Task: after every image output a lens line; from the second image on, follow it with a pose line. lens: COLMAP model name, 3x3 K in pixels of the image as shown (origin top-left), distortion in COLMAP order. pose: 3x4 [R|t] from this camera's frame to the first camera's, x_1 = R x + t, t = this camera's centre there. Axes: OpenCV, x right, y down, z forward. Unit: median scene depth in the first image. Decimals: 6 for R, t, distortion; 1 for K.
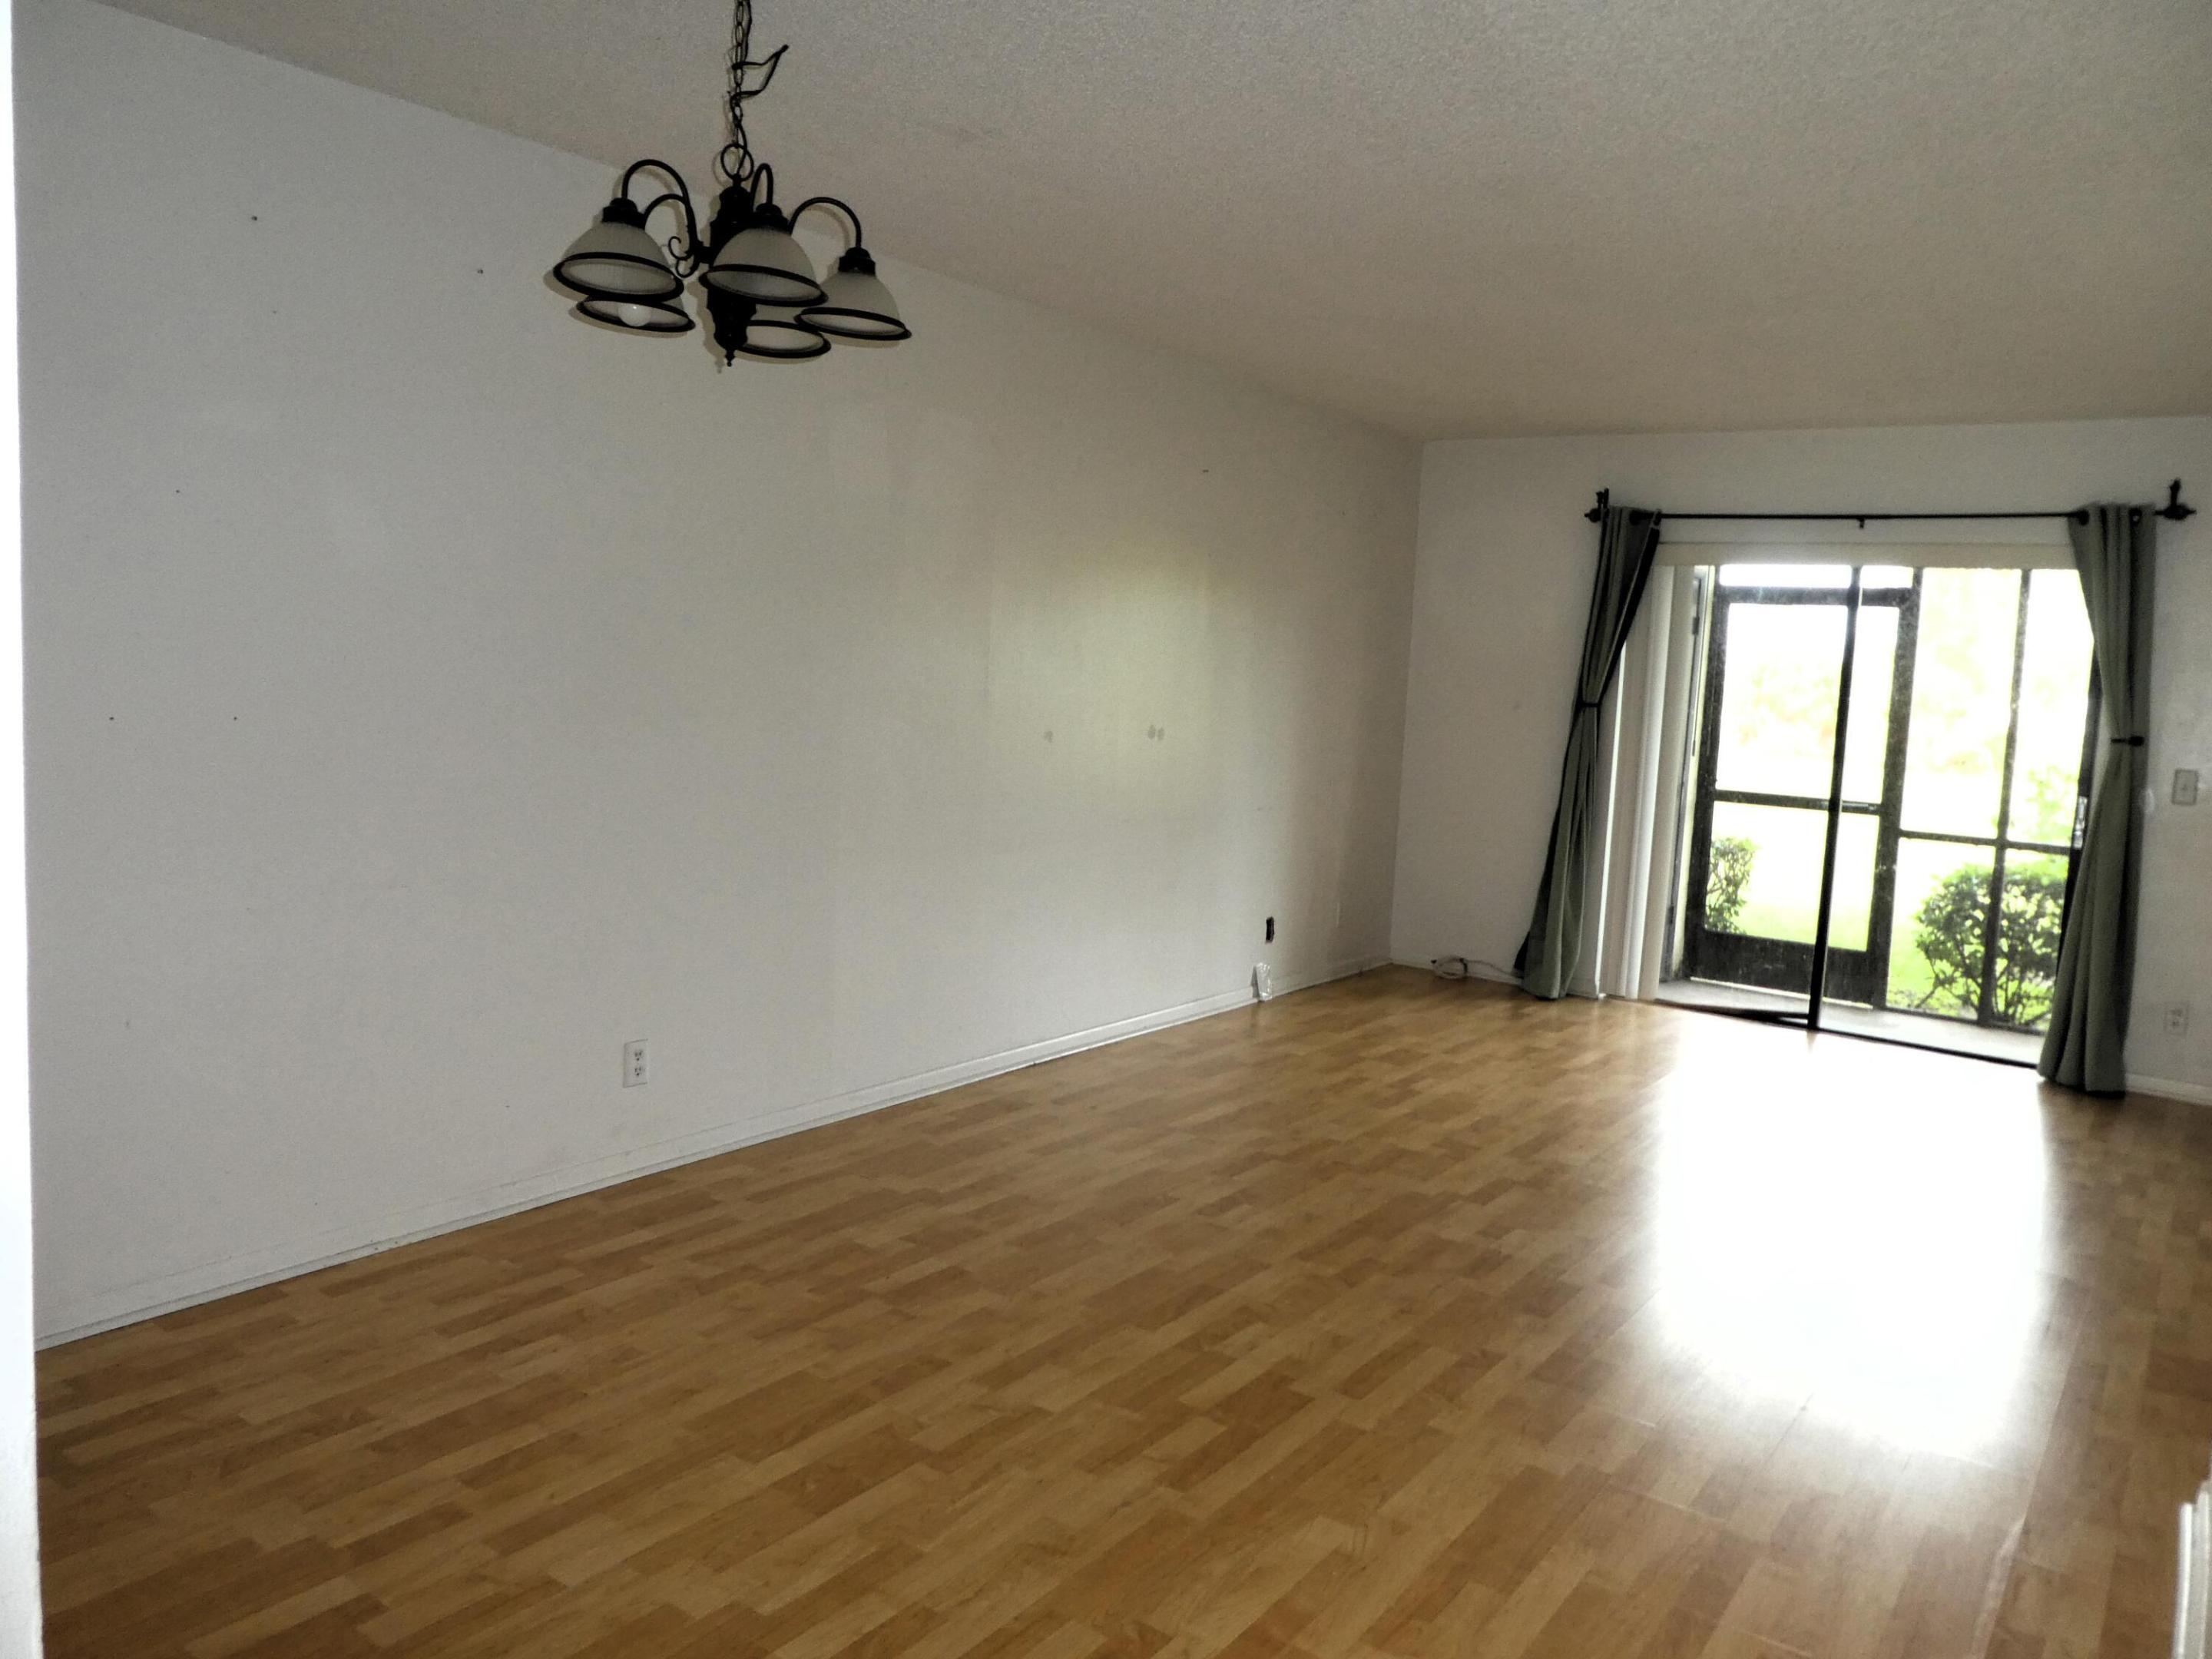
lens RADIAL K [[1591.7, 0, 1120.5], [0, 1591.7, 823.4], [0, 0, 1]] dist [-0.032670, 0.004677]
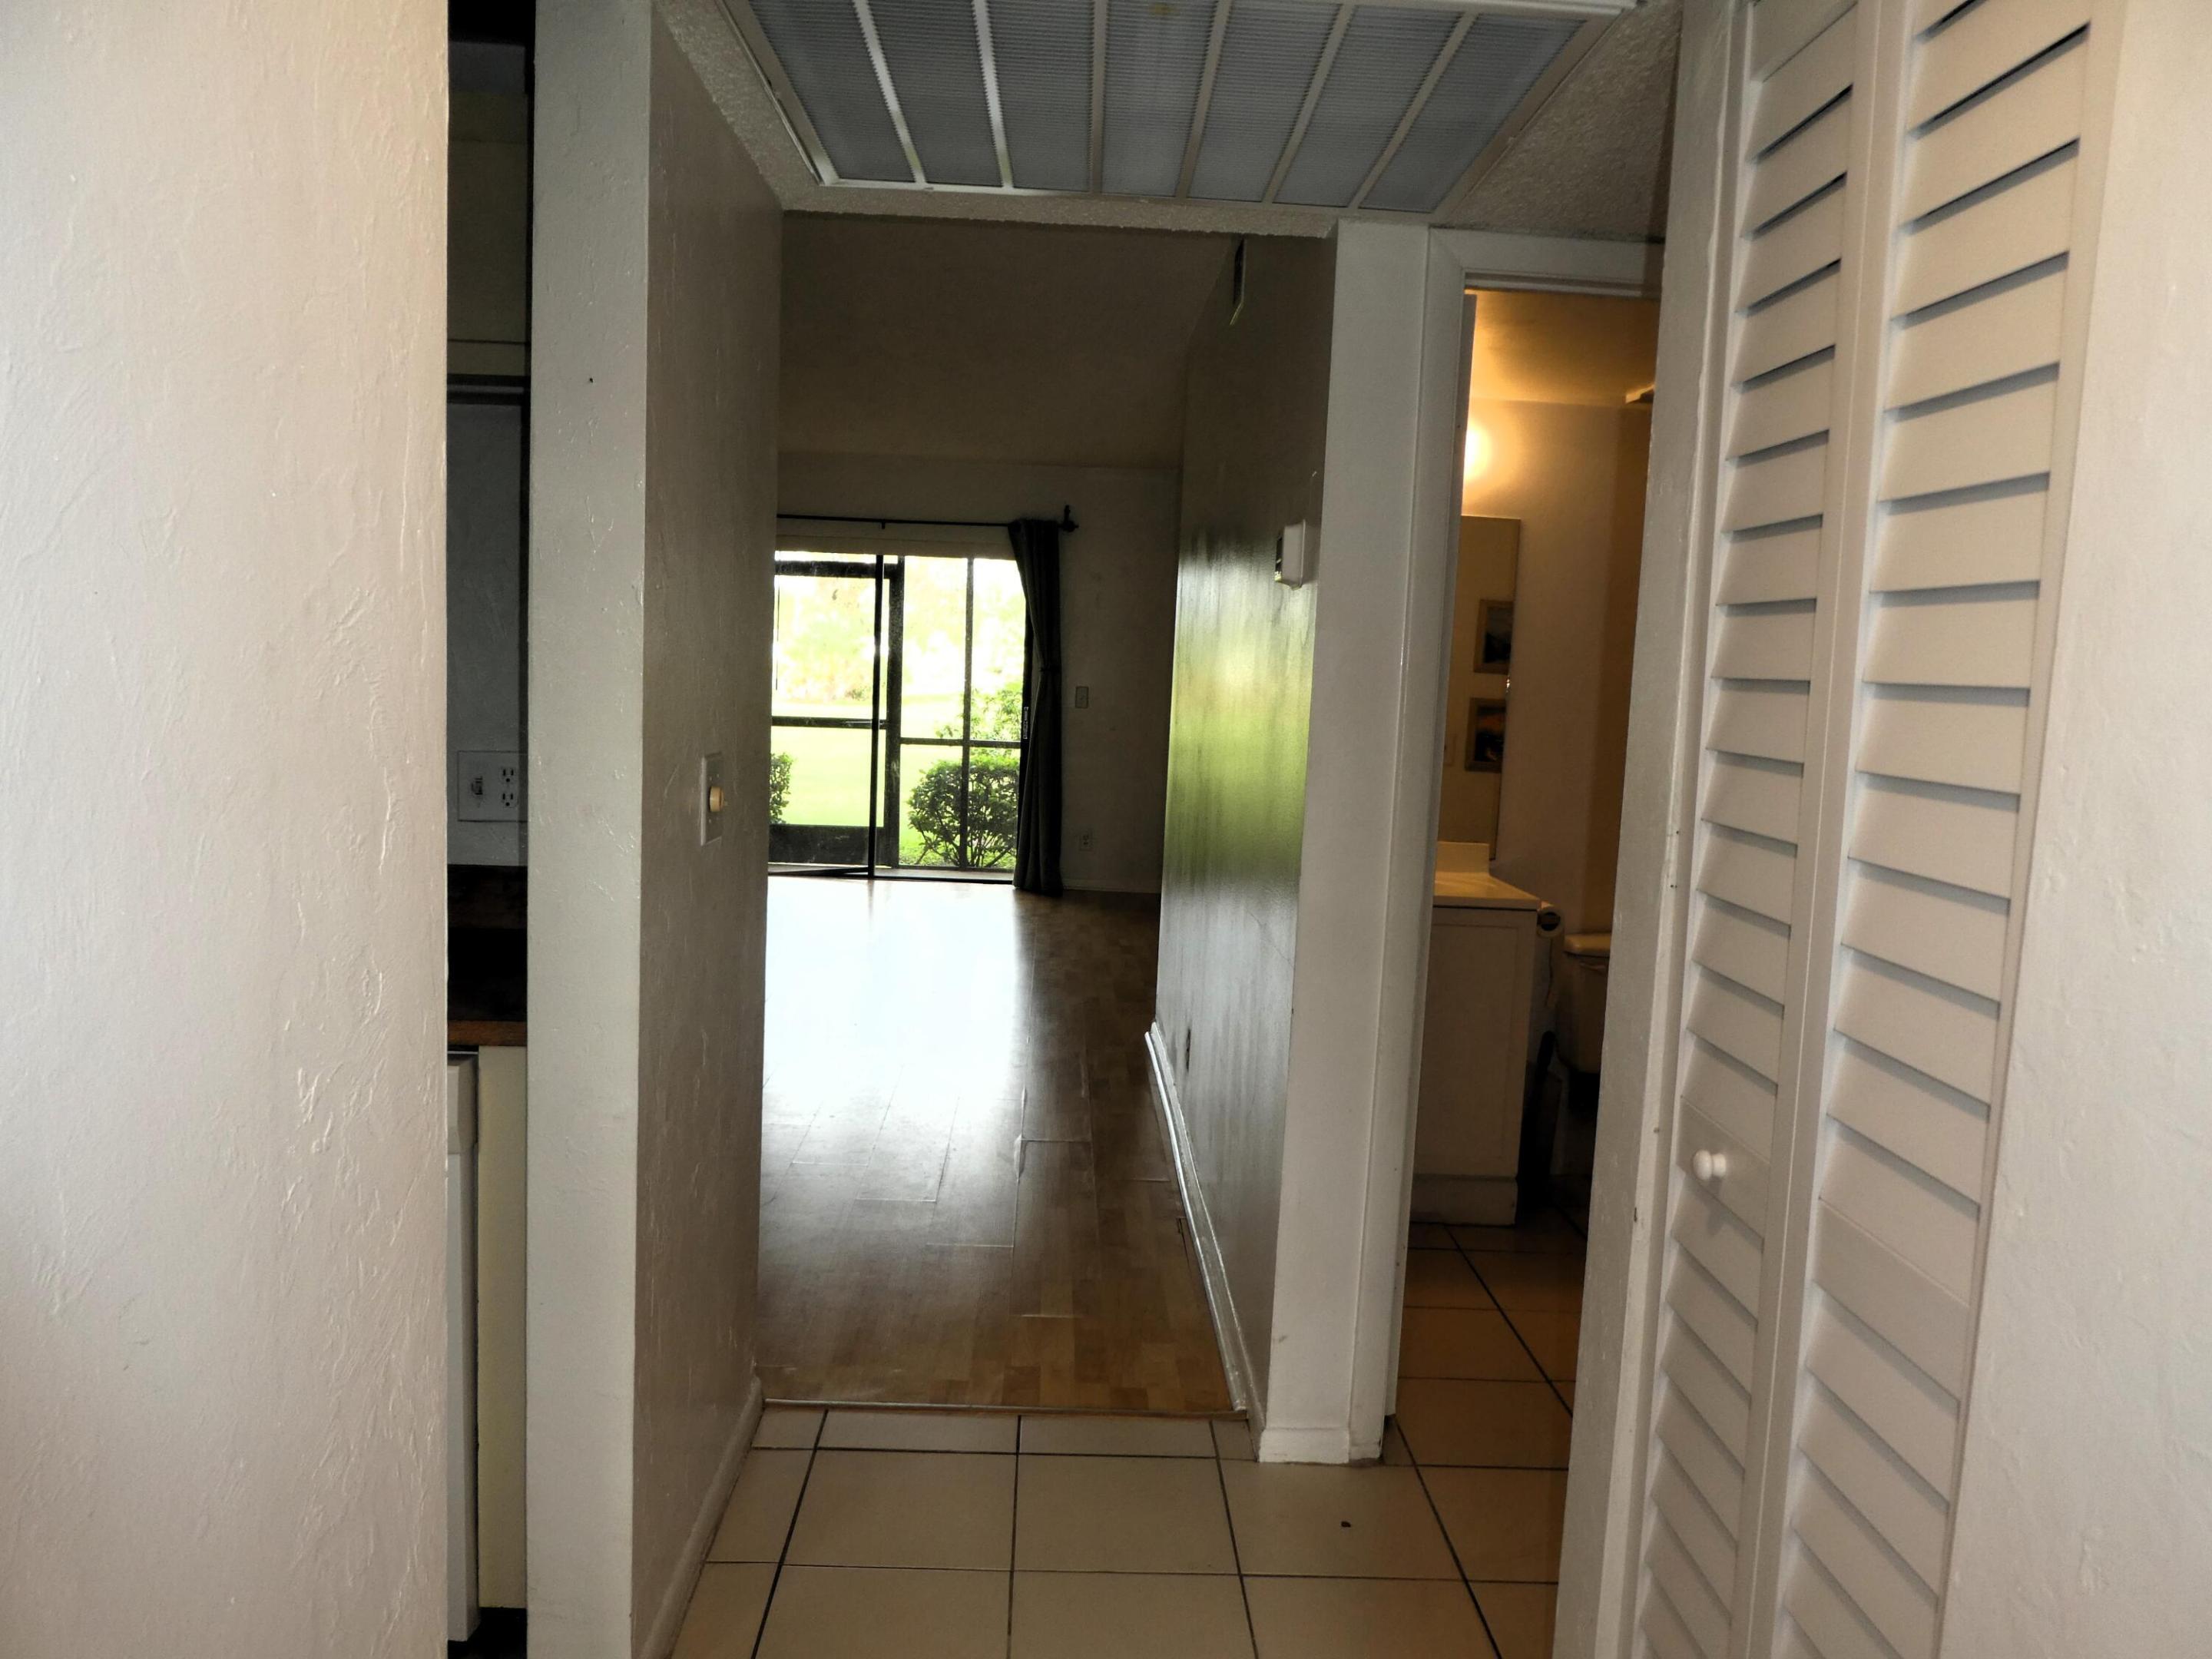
lens RADIAL K [[1591.7, 0, 1120.5], [0, 1591.7, 823.4], [0, 0, 1]] dist [-0.032670, 0.004677]
pose [[0.778332, -0.083763, 0.622240, -0.410956], [0.066063, 0.996485, 0.051507, 0.033041], [-0.624368, 0.001017, 0.781130, -0.388562]]
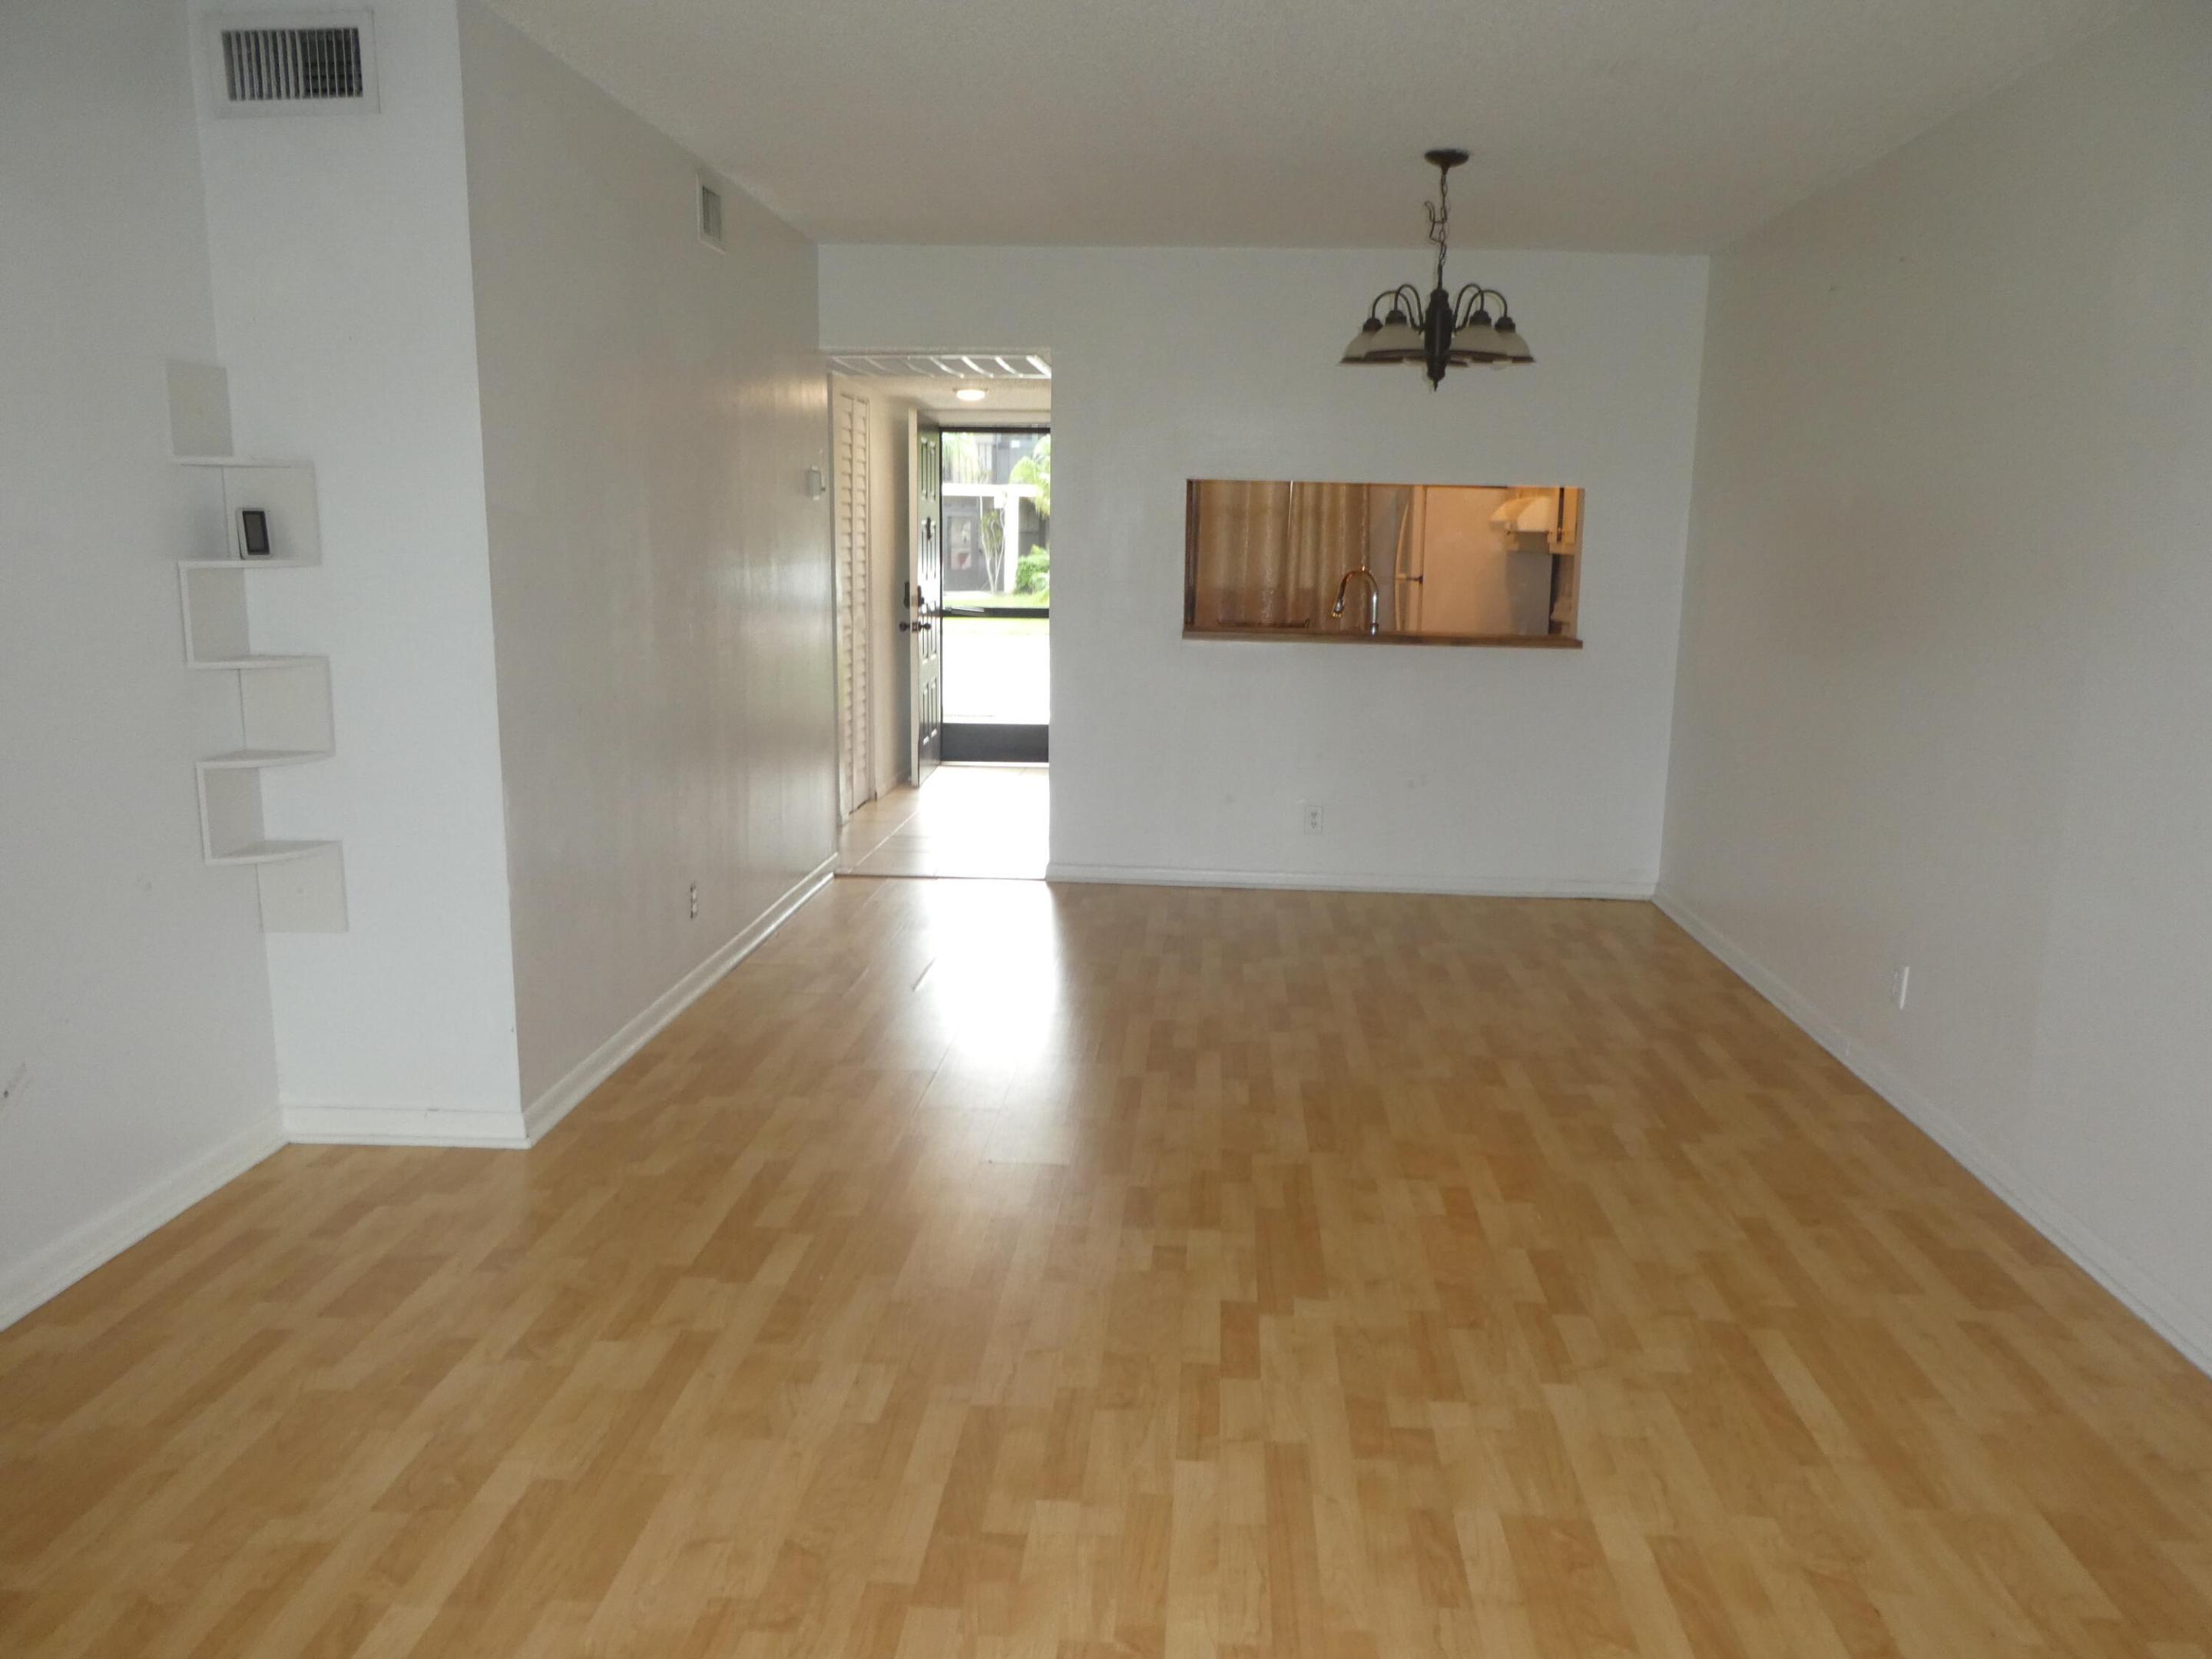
lens RADIAL K [[1591.7, 0, 1120.5], [0, 1591.7, 823.4], [0, 0, 1]] dist [-0.032670, 0.004677]
pose [[-0.841331, 0.028418, -0.539773, 0.673666], [-0.123453, 0.962119, 0.243076, -0.135055], [0.526234, 0.271144, -0.805952, 1.562600]]
